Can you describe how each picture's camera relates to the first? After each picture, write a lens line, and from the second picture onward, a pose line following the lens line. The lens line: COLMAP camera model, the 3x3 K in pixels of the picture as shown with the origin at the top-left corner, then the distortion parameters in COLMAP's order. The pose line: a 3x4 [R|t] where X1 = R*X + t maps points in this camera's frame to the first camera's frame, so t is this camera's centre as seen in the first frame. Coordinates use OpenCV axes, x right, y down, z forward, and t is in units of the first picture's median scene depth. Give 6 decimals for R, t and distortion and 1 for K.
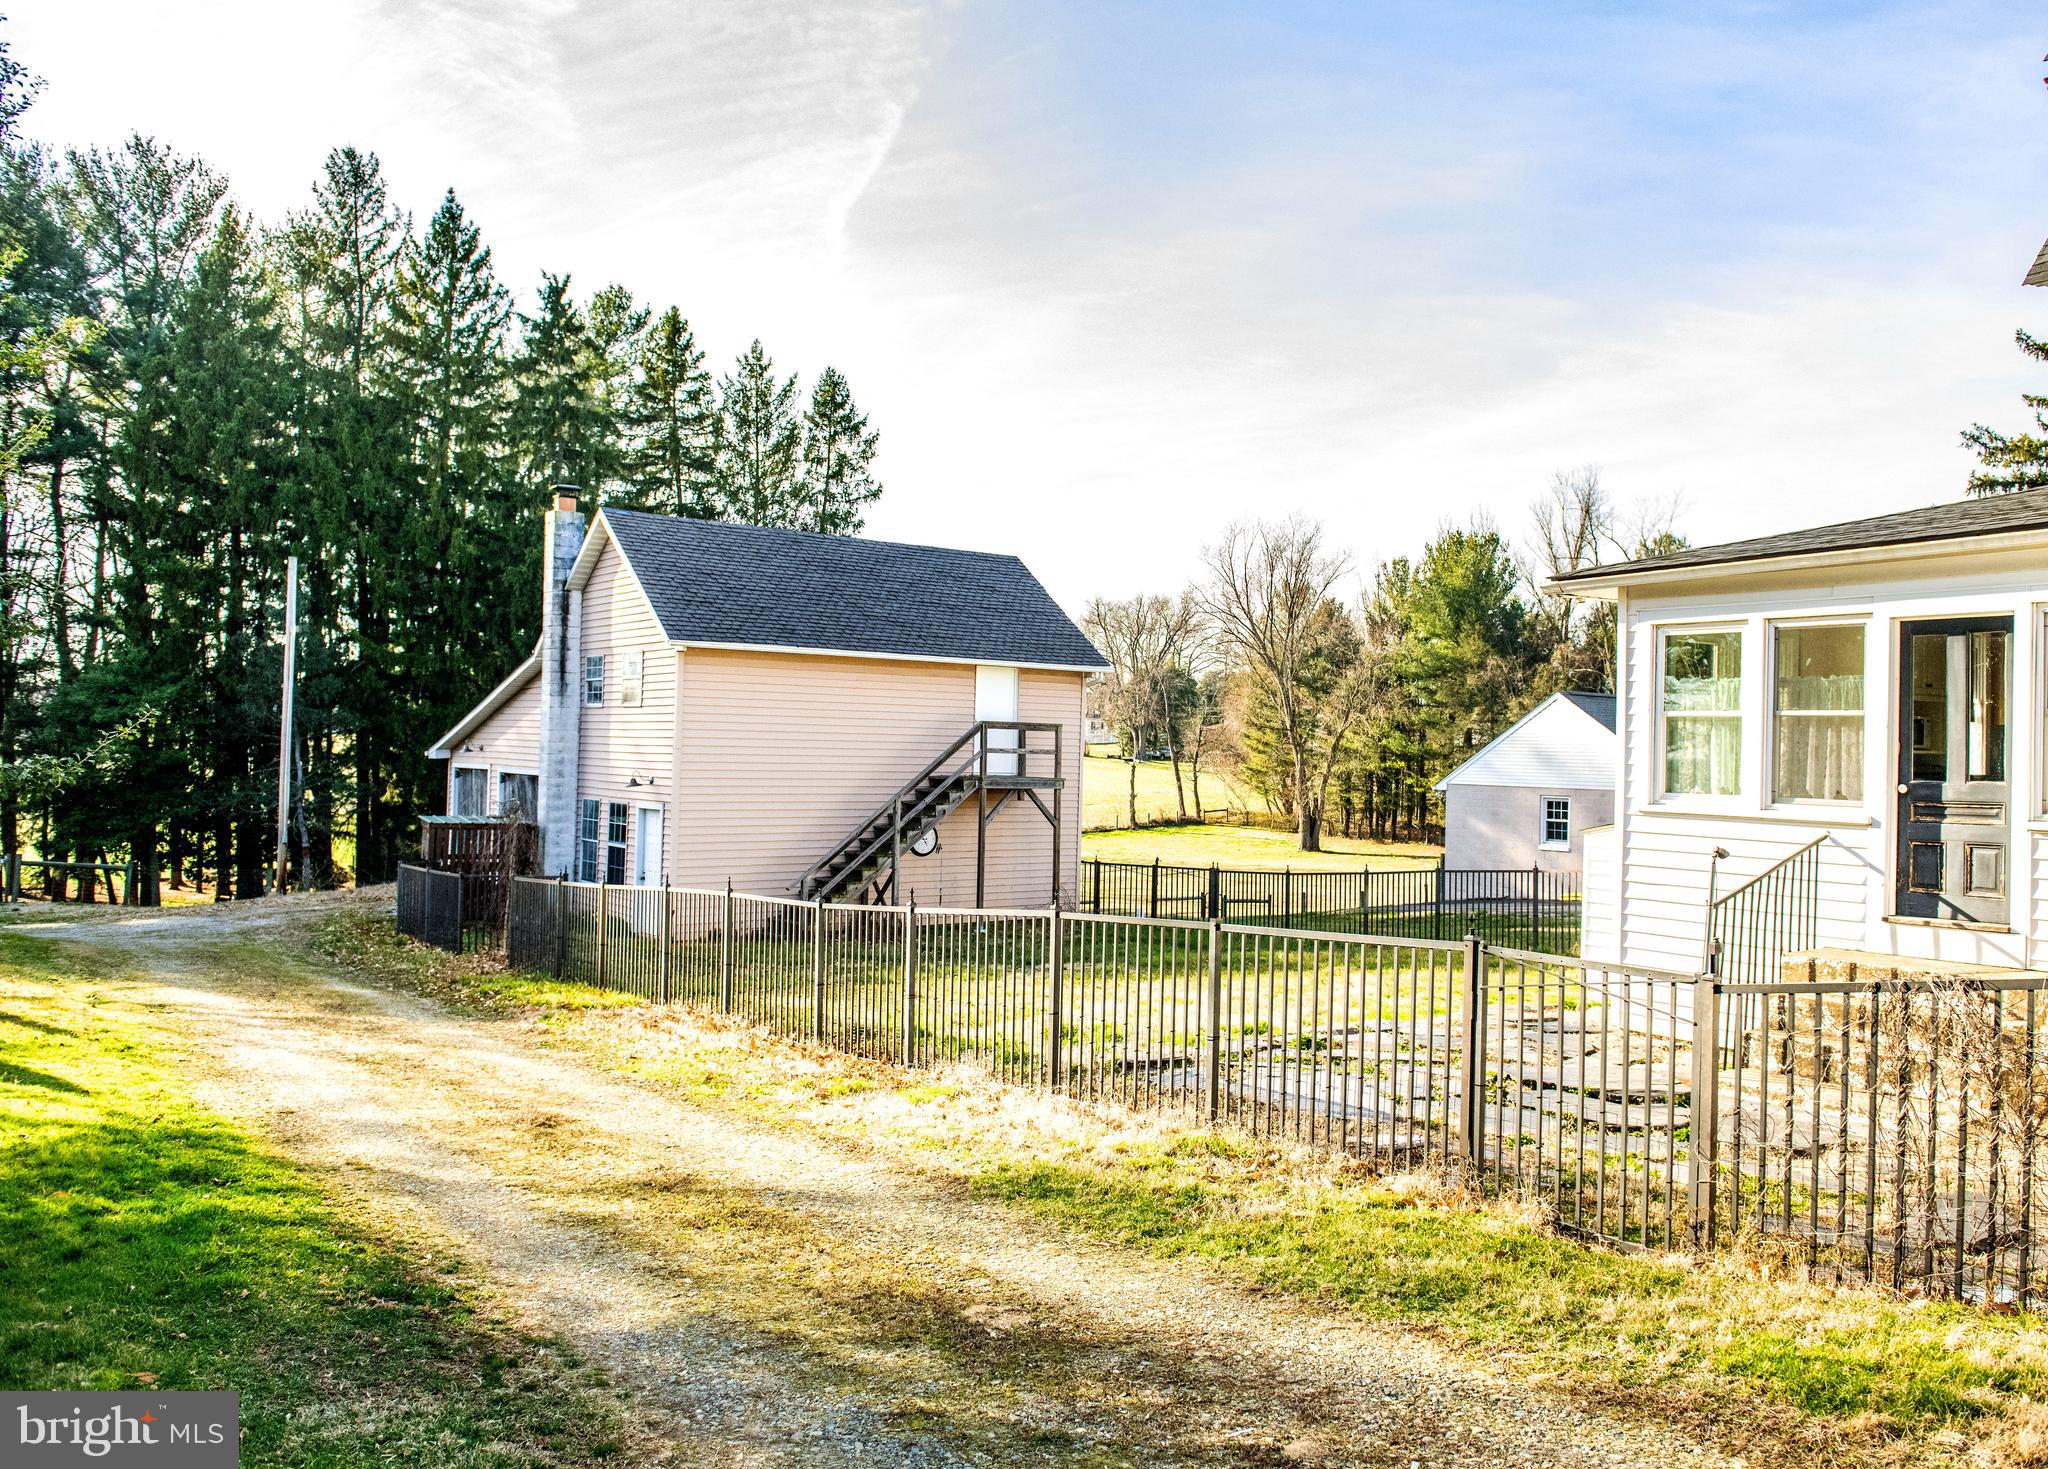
lens RADIAL K [[1538.5, 0, 1090.2], [0, 1538.5, 726.3], [0, 0, 1]] dist [-0.053862, 0.003043]
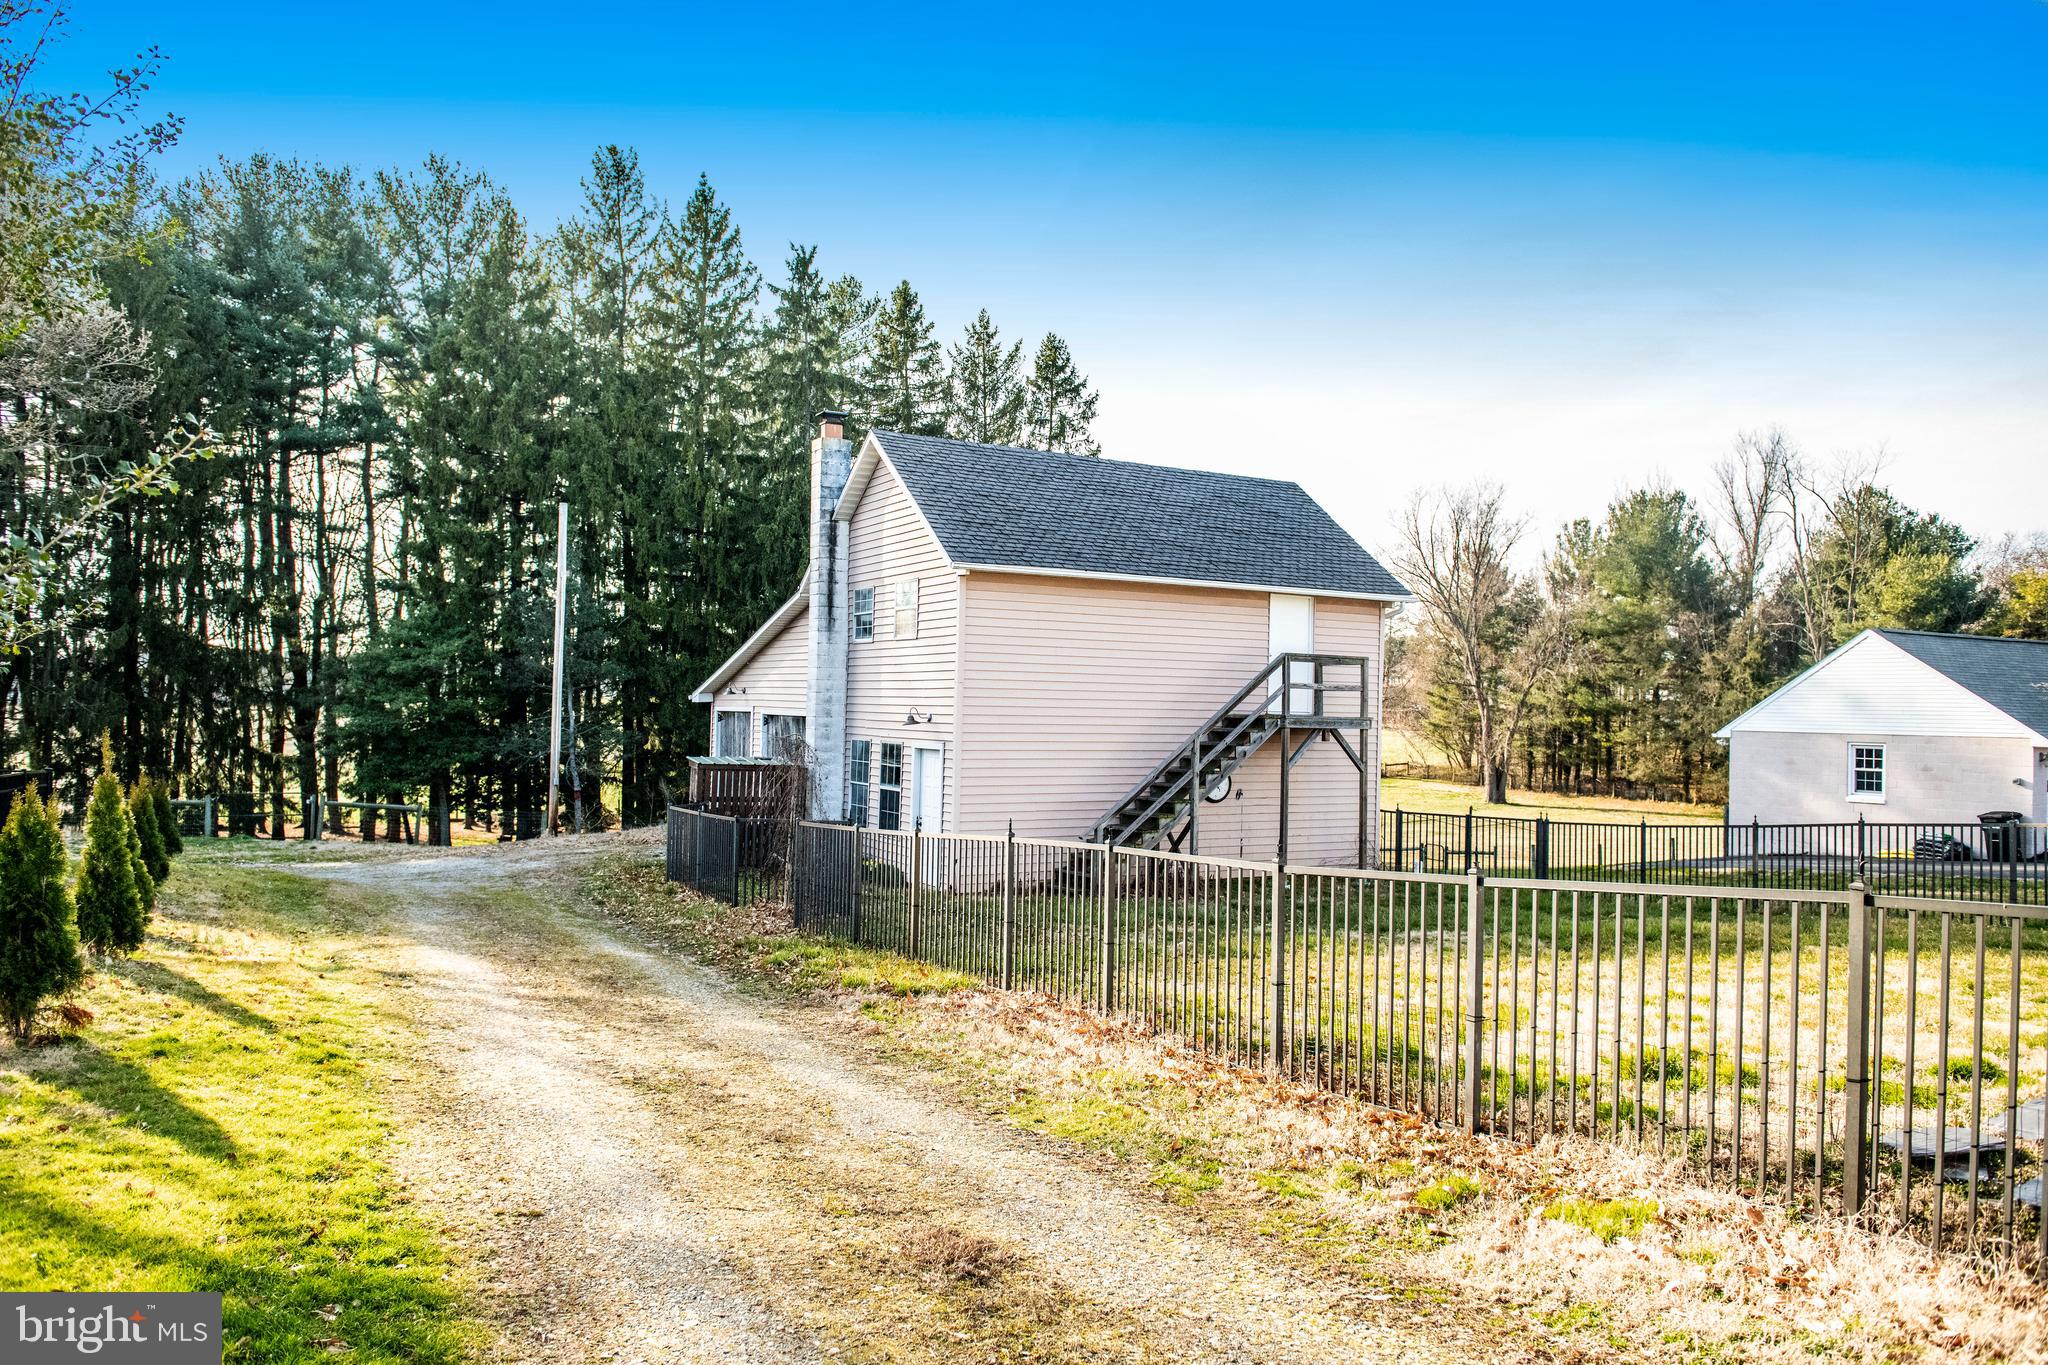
lens RADIAL K [[1412.0, 0, 1012.2], [0, 1412.0, 675.8], [0, 0, 1]] dist [-0.050986, -0.003161]
pose [[0.984123, -0.005969, -0.177390, -0.067981], [0.004602, 0.999956, -0.008122, 0.013363], [0.177431, 0.007177, 0.984107, 0.135769]]
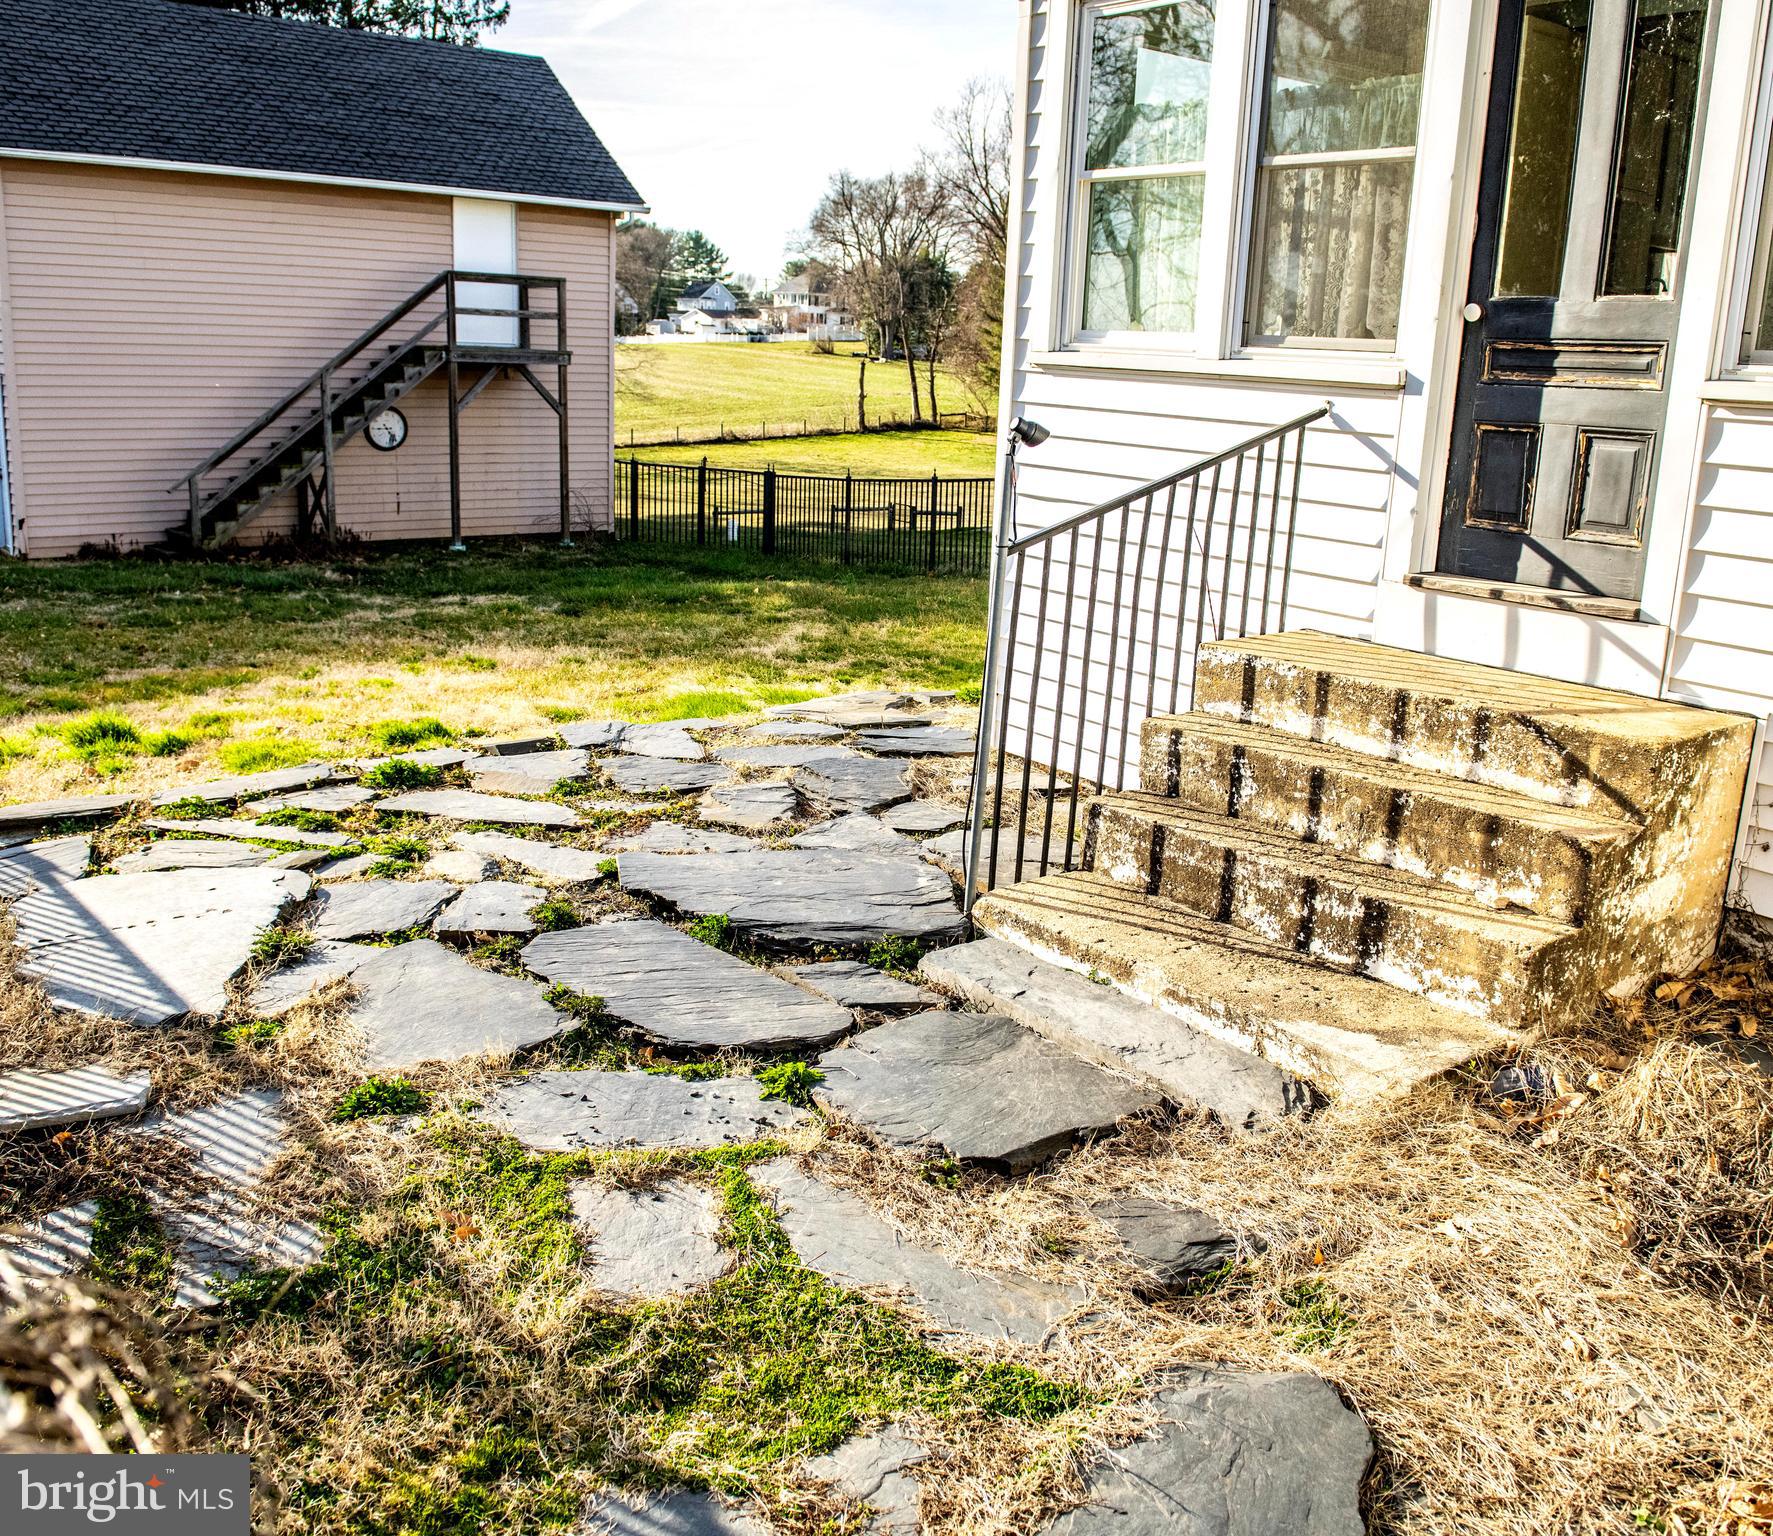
lens RADIAL K [[1617.2, 0, 901.7], [0, 1617.2, 758.7], [0, 0, 1]] dist [-0.049819, -0.007444]
pose [[0.998934, 0.008172, 0.045431, 0.099742], [-0.019801, 0.964913, 0.261823, 0.014527], [-0.041697, -0.262443, 0.964046, 0.143638]]
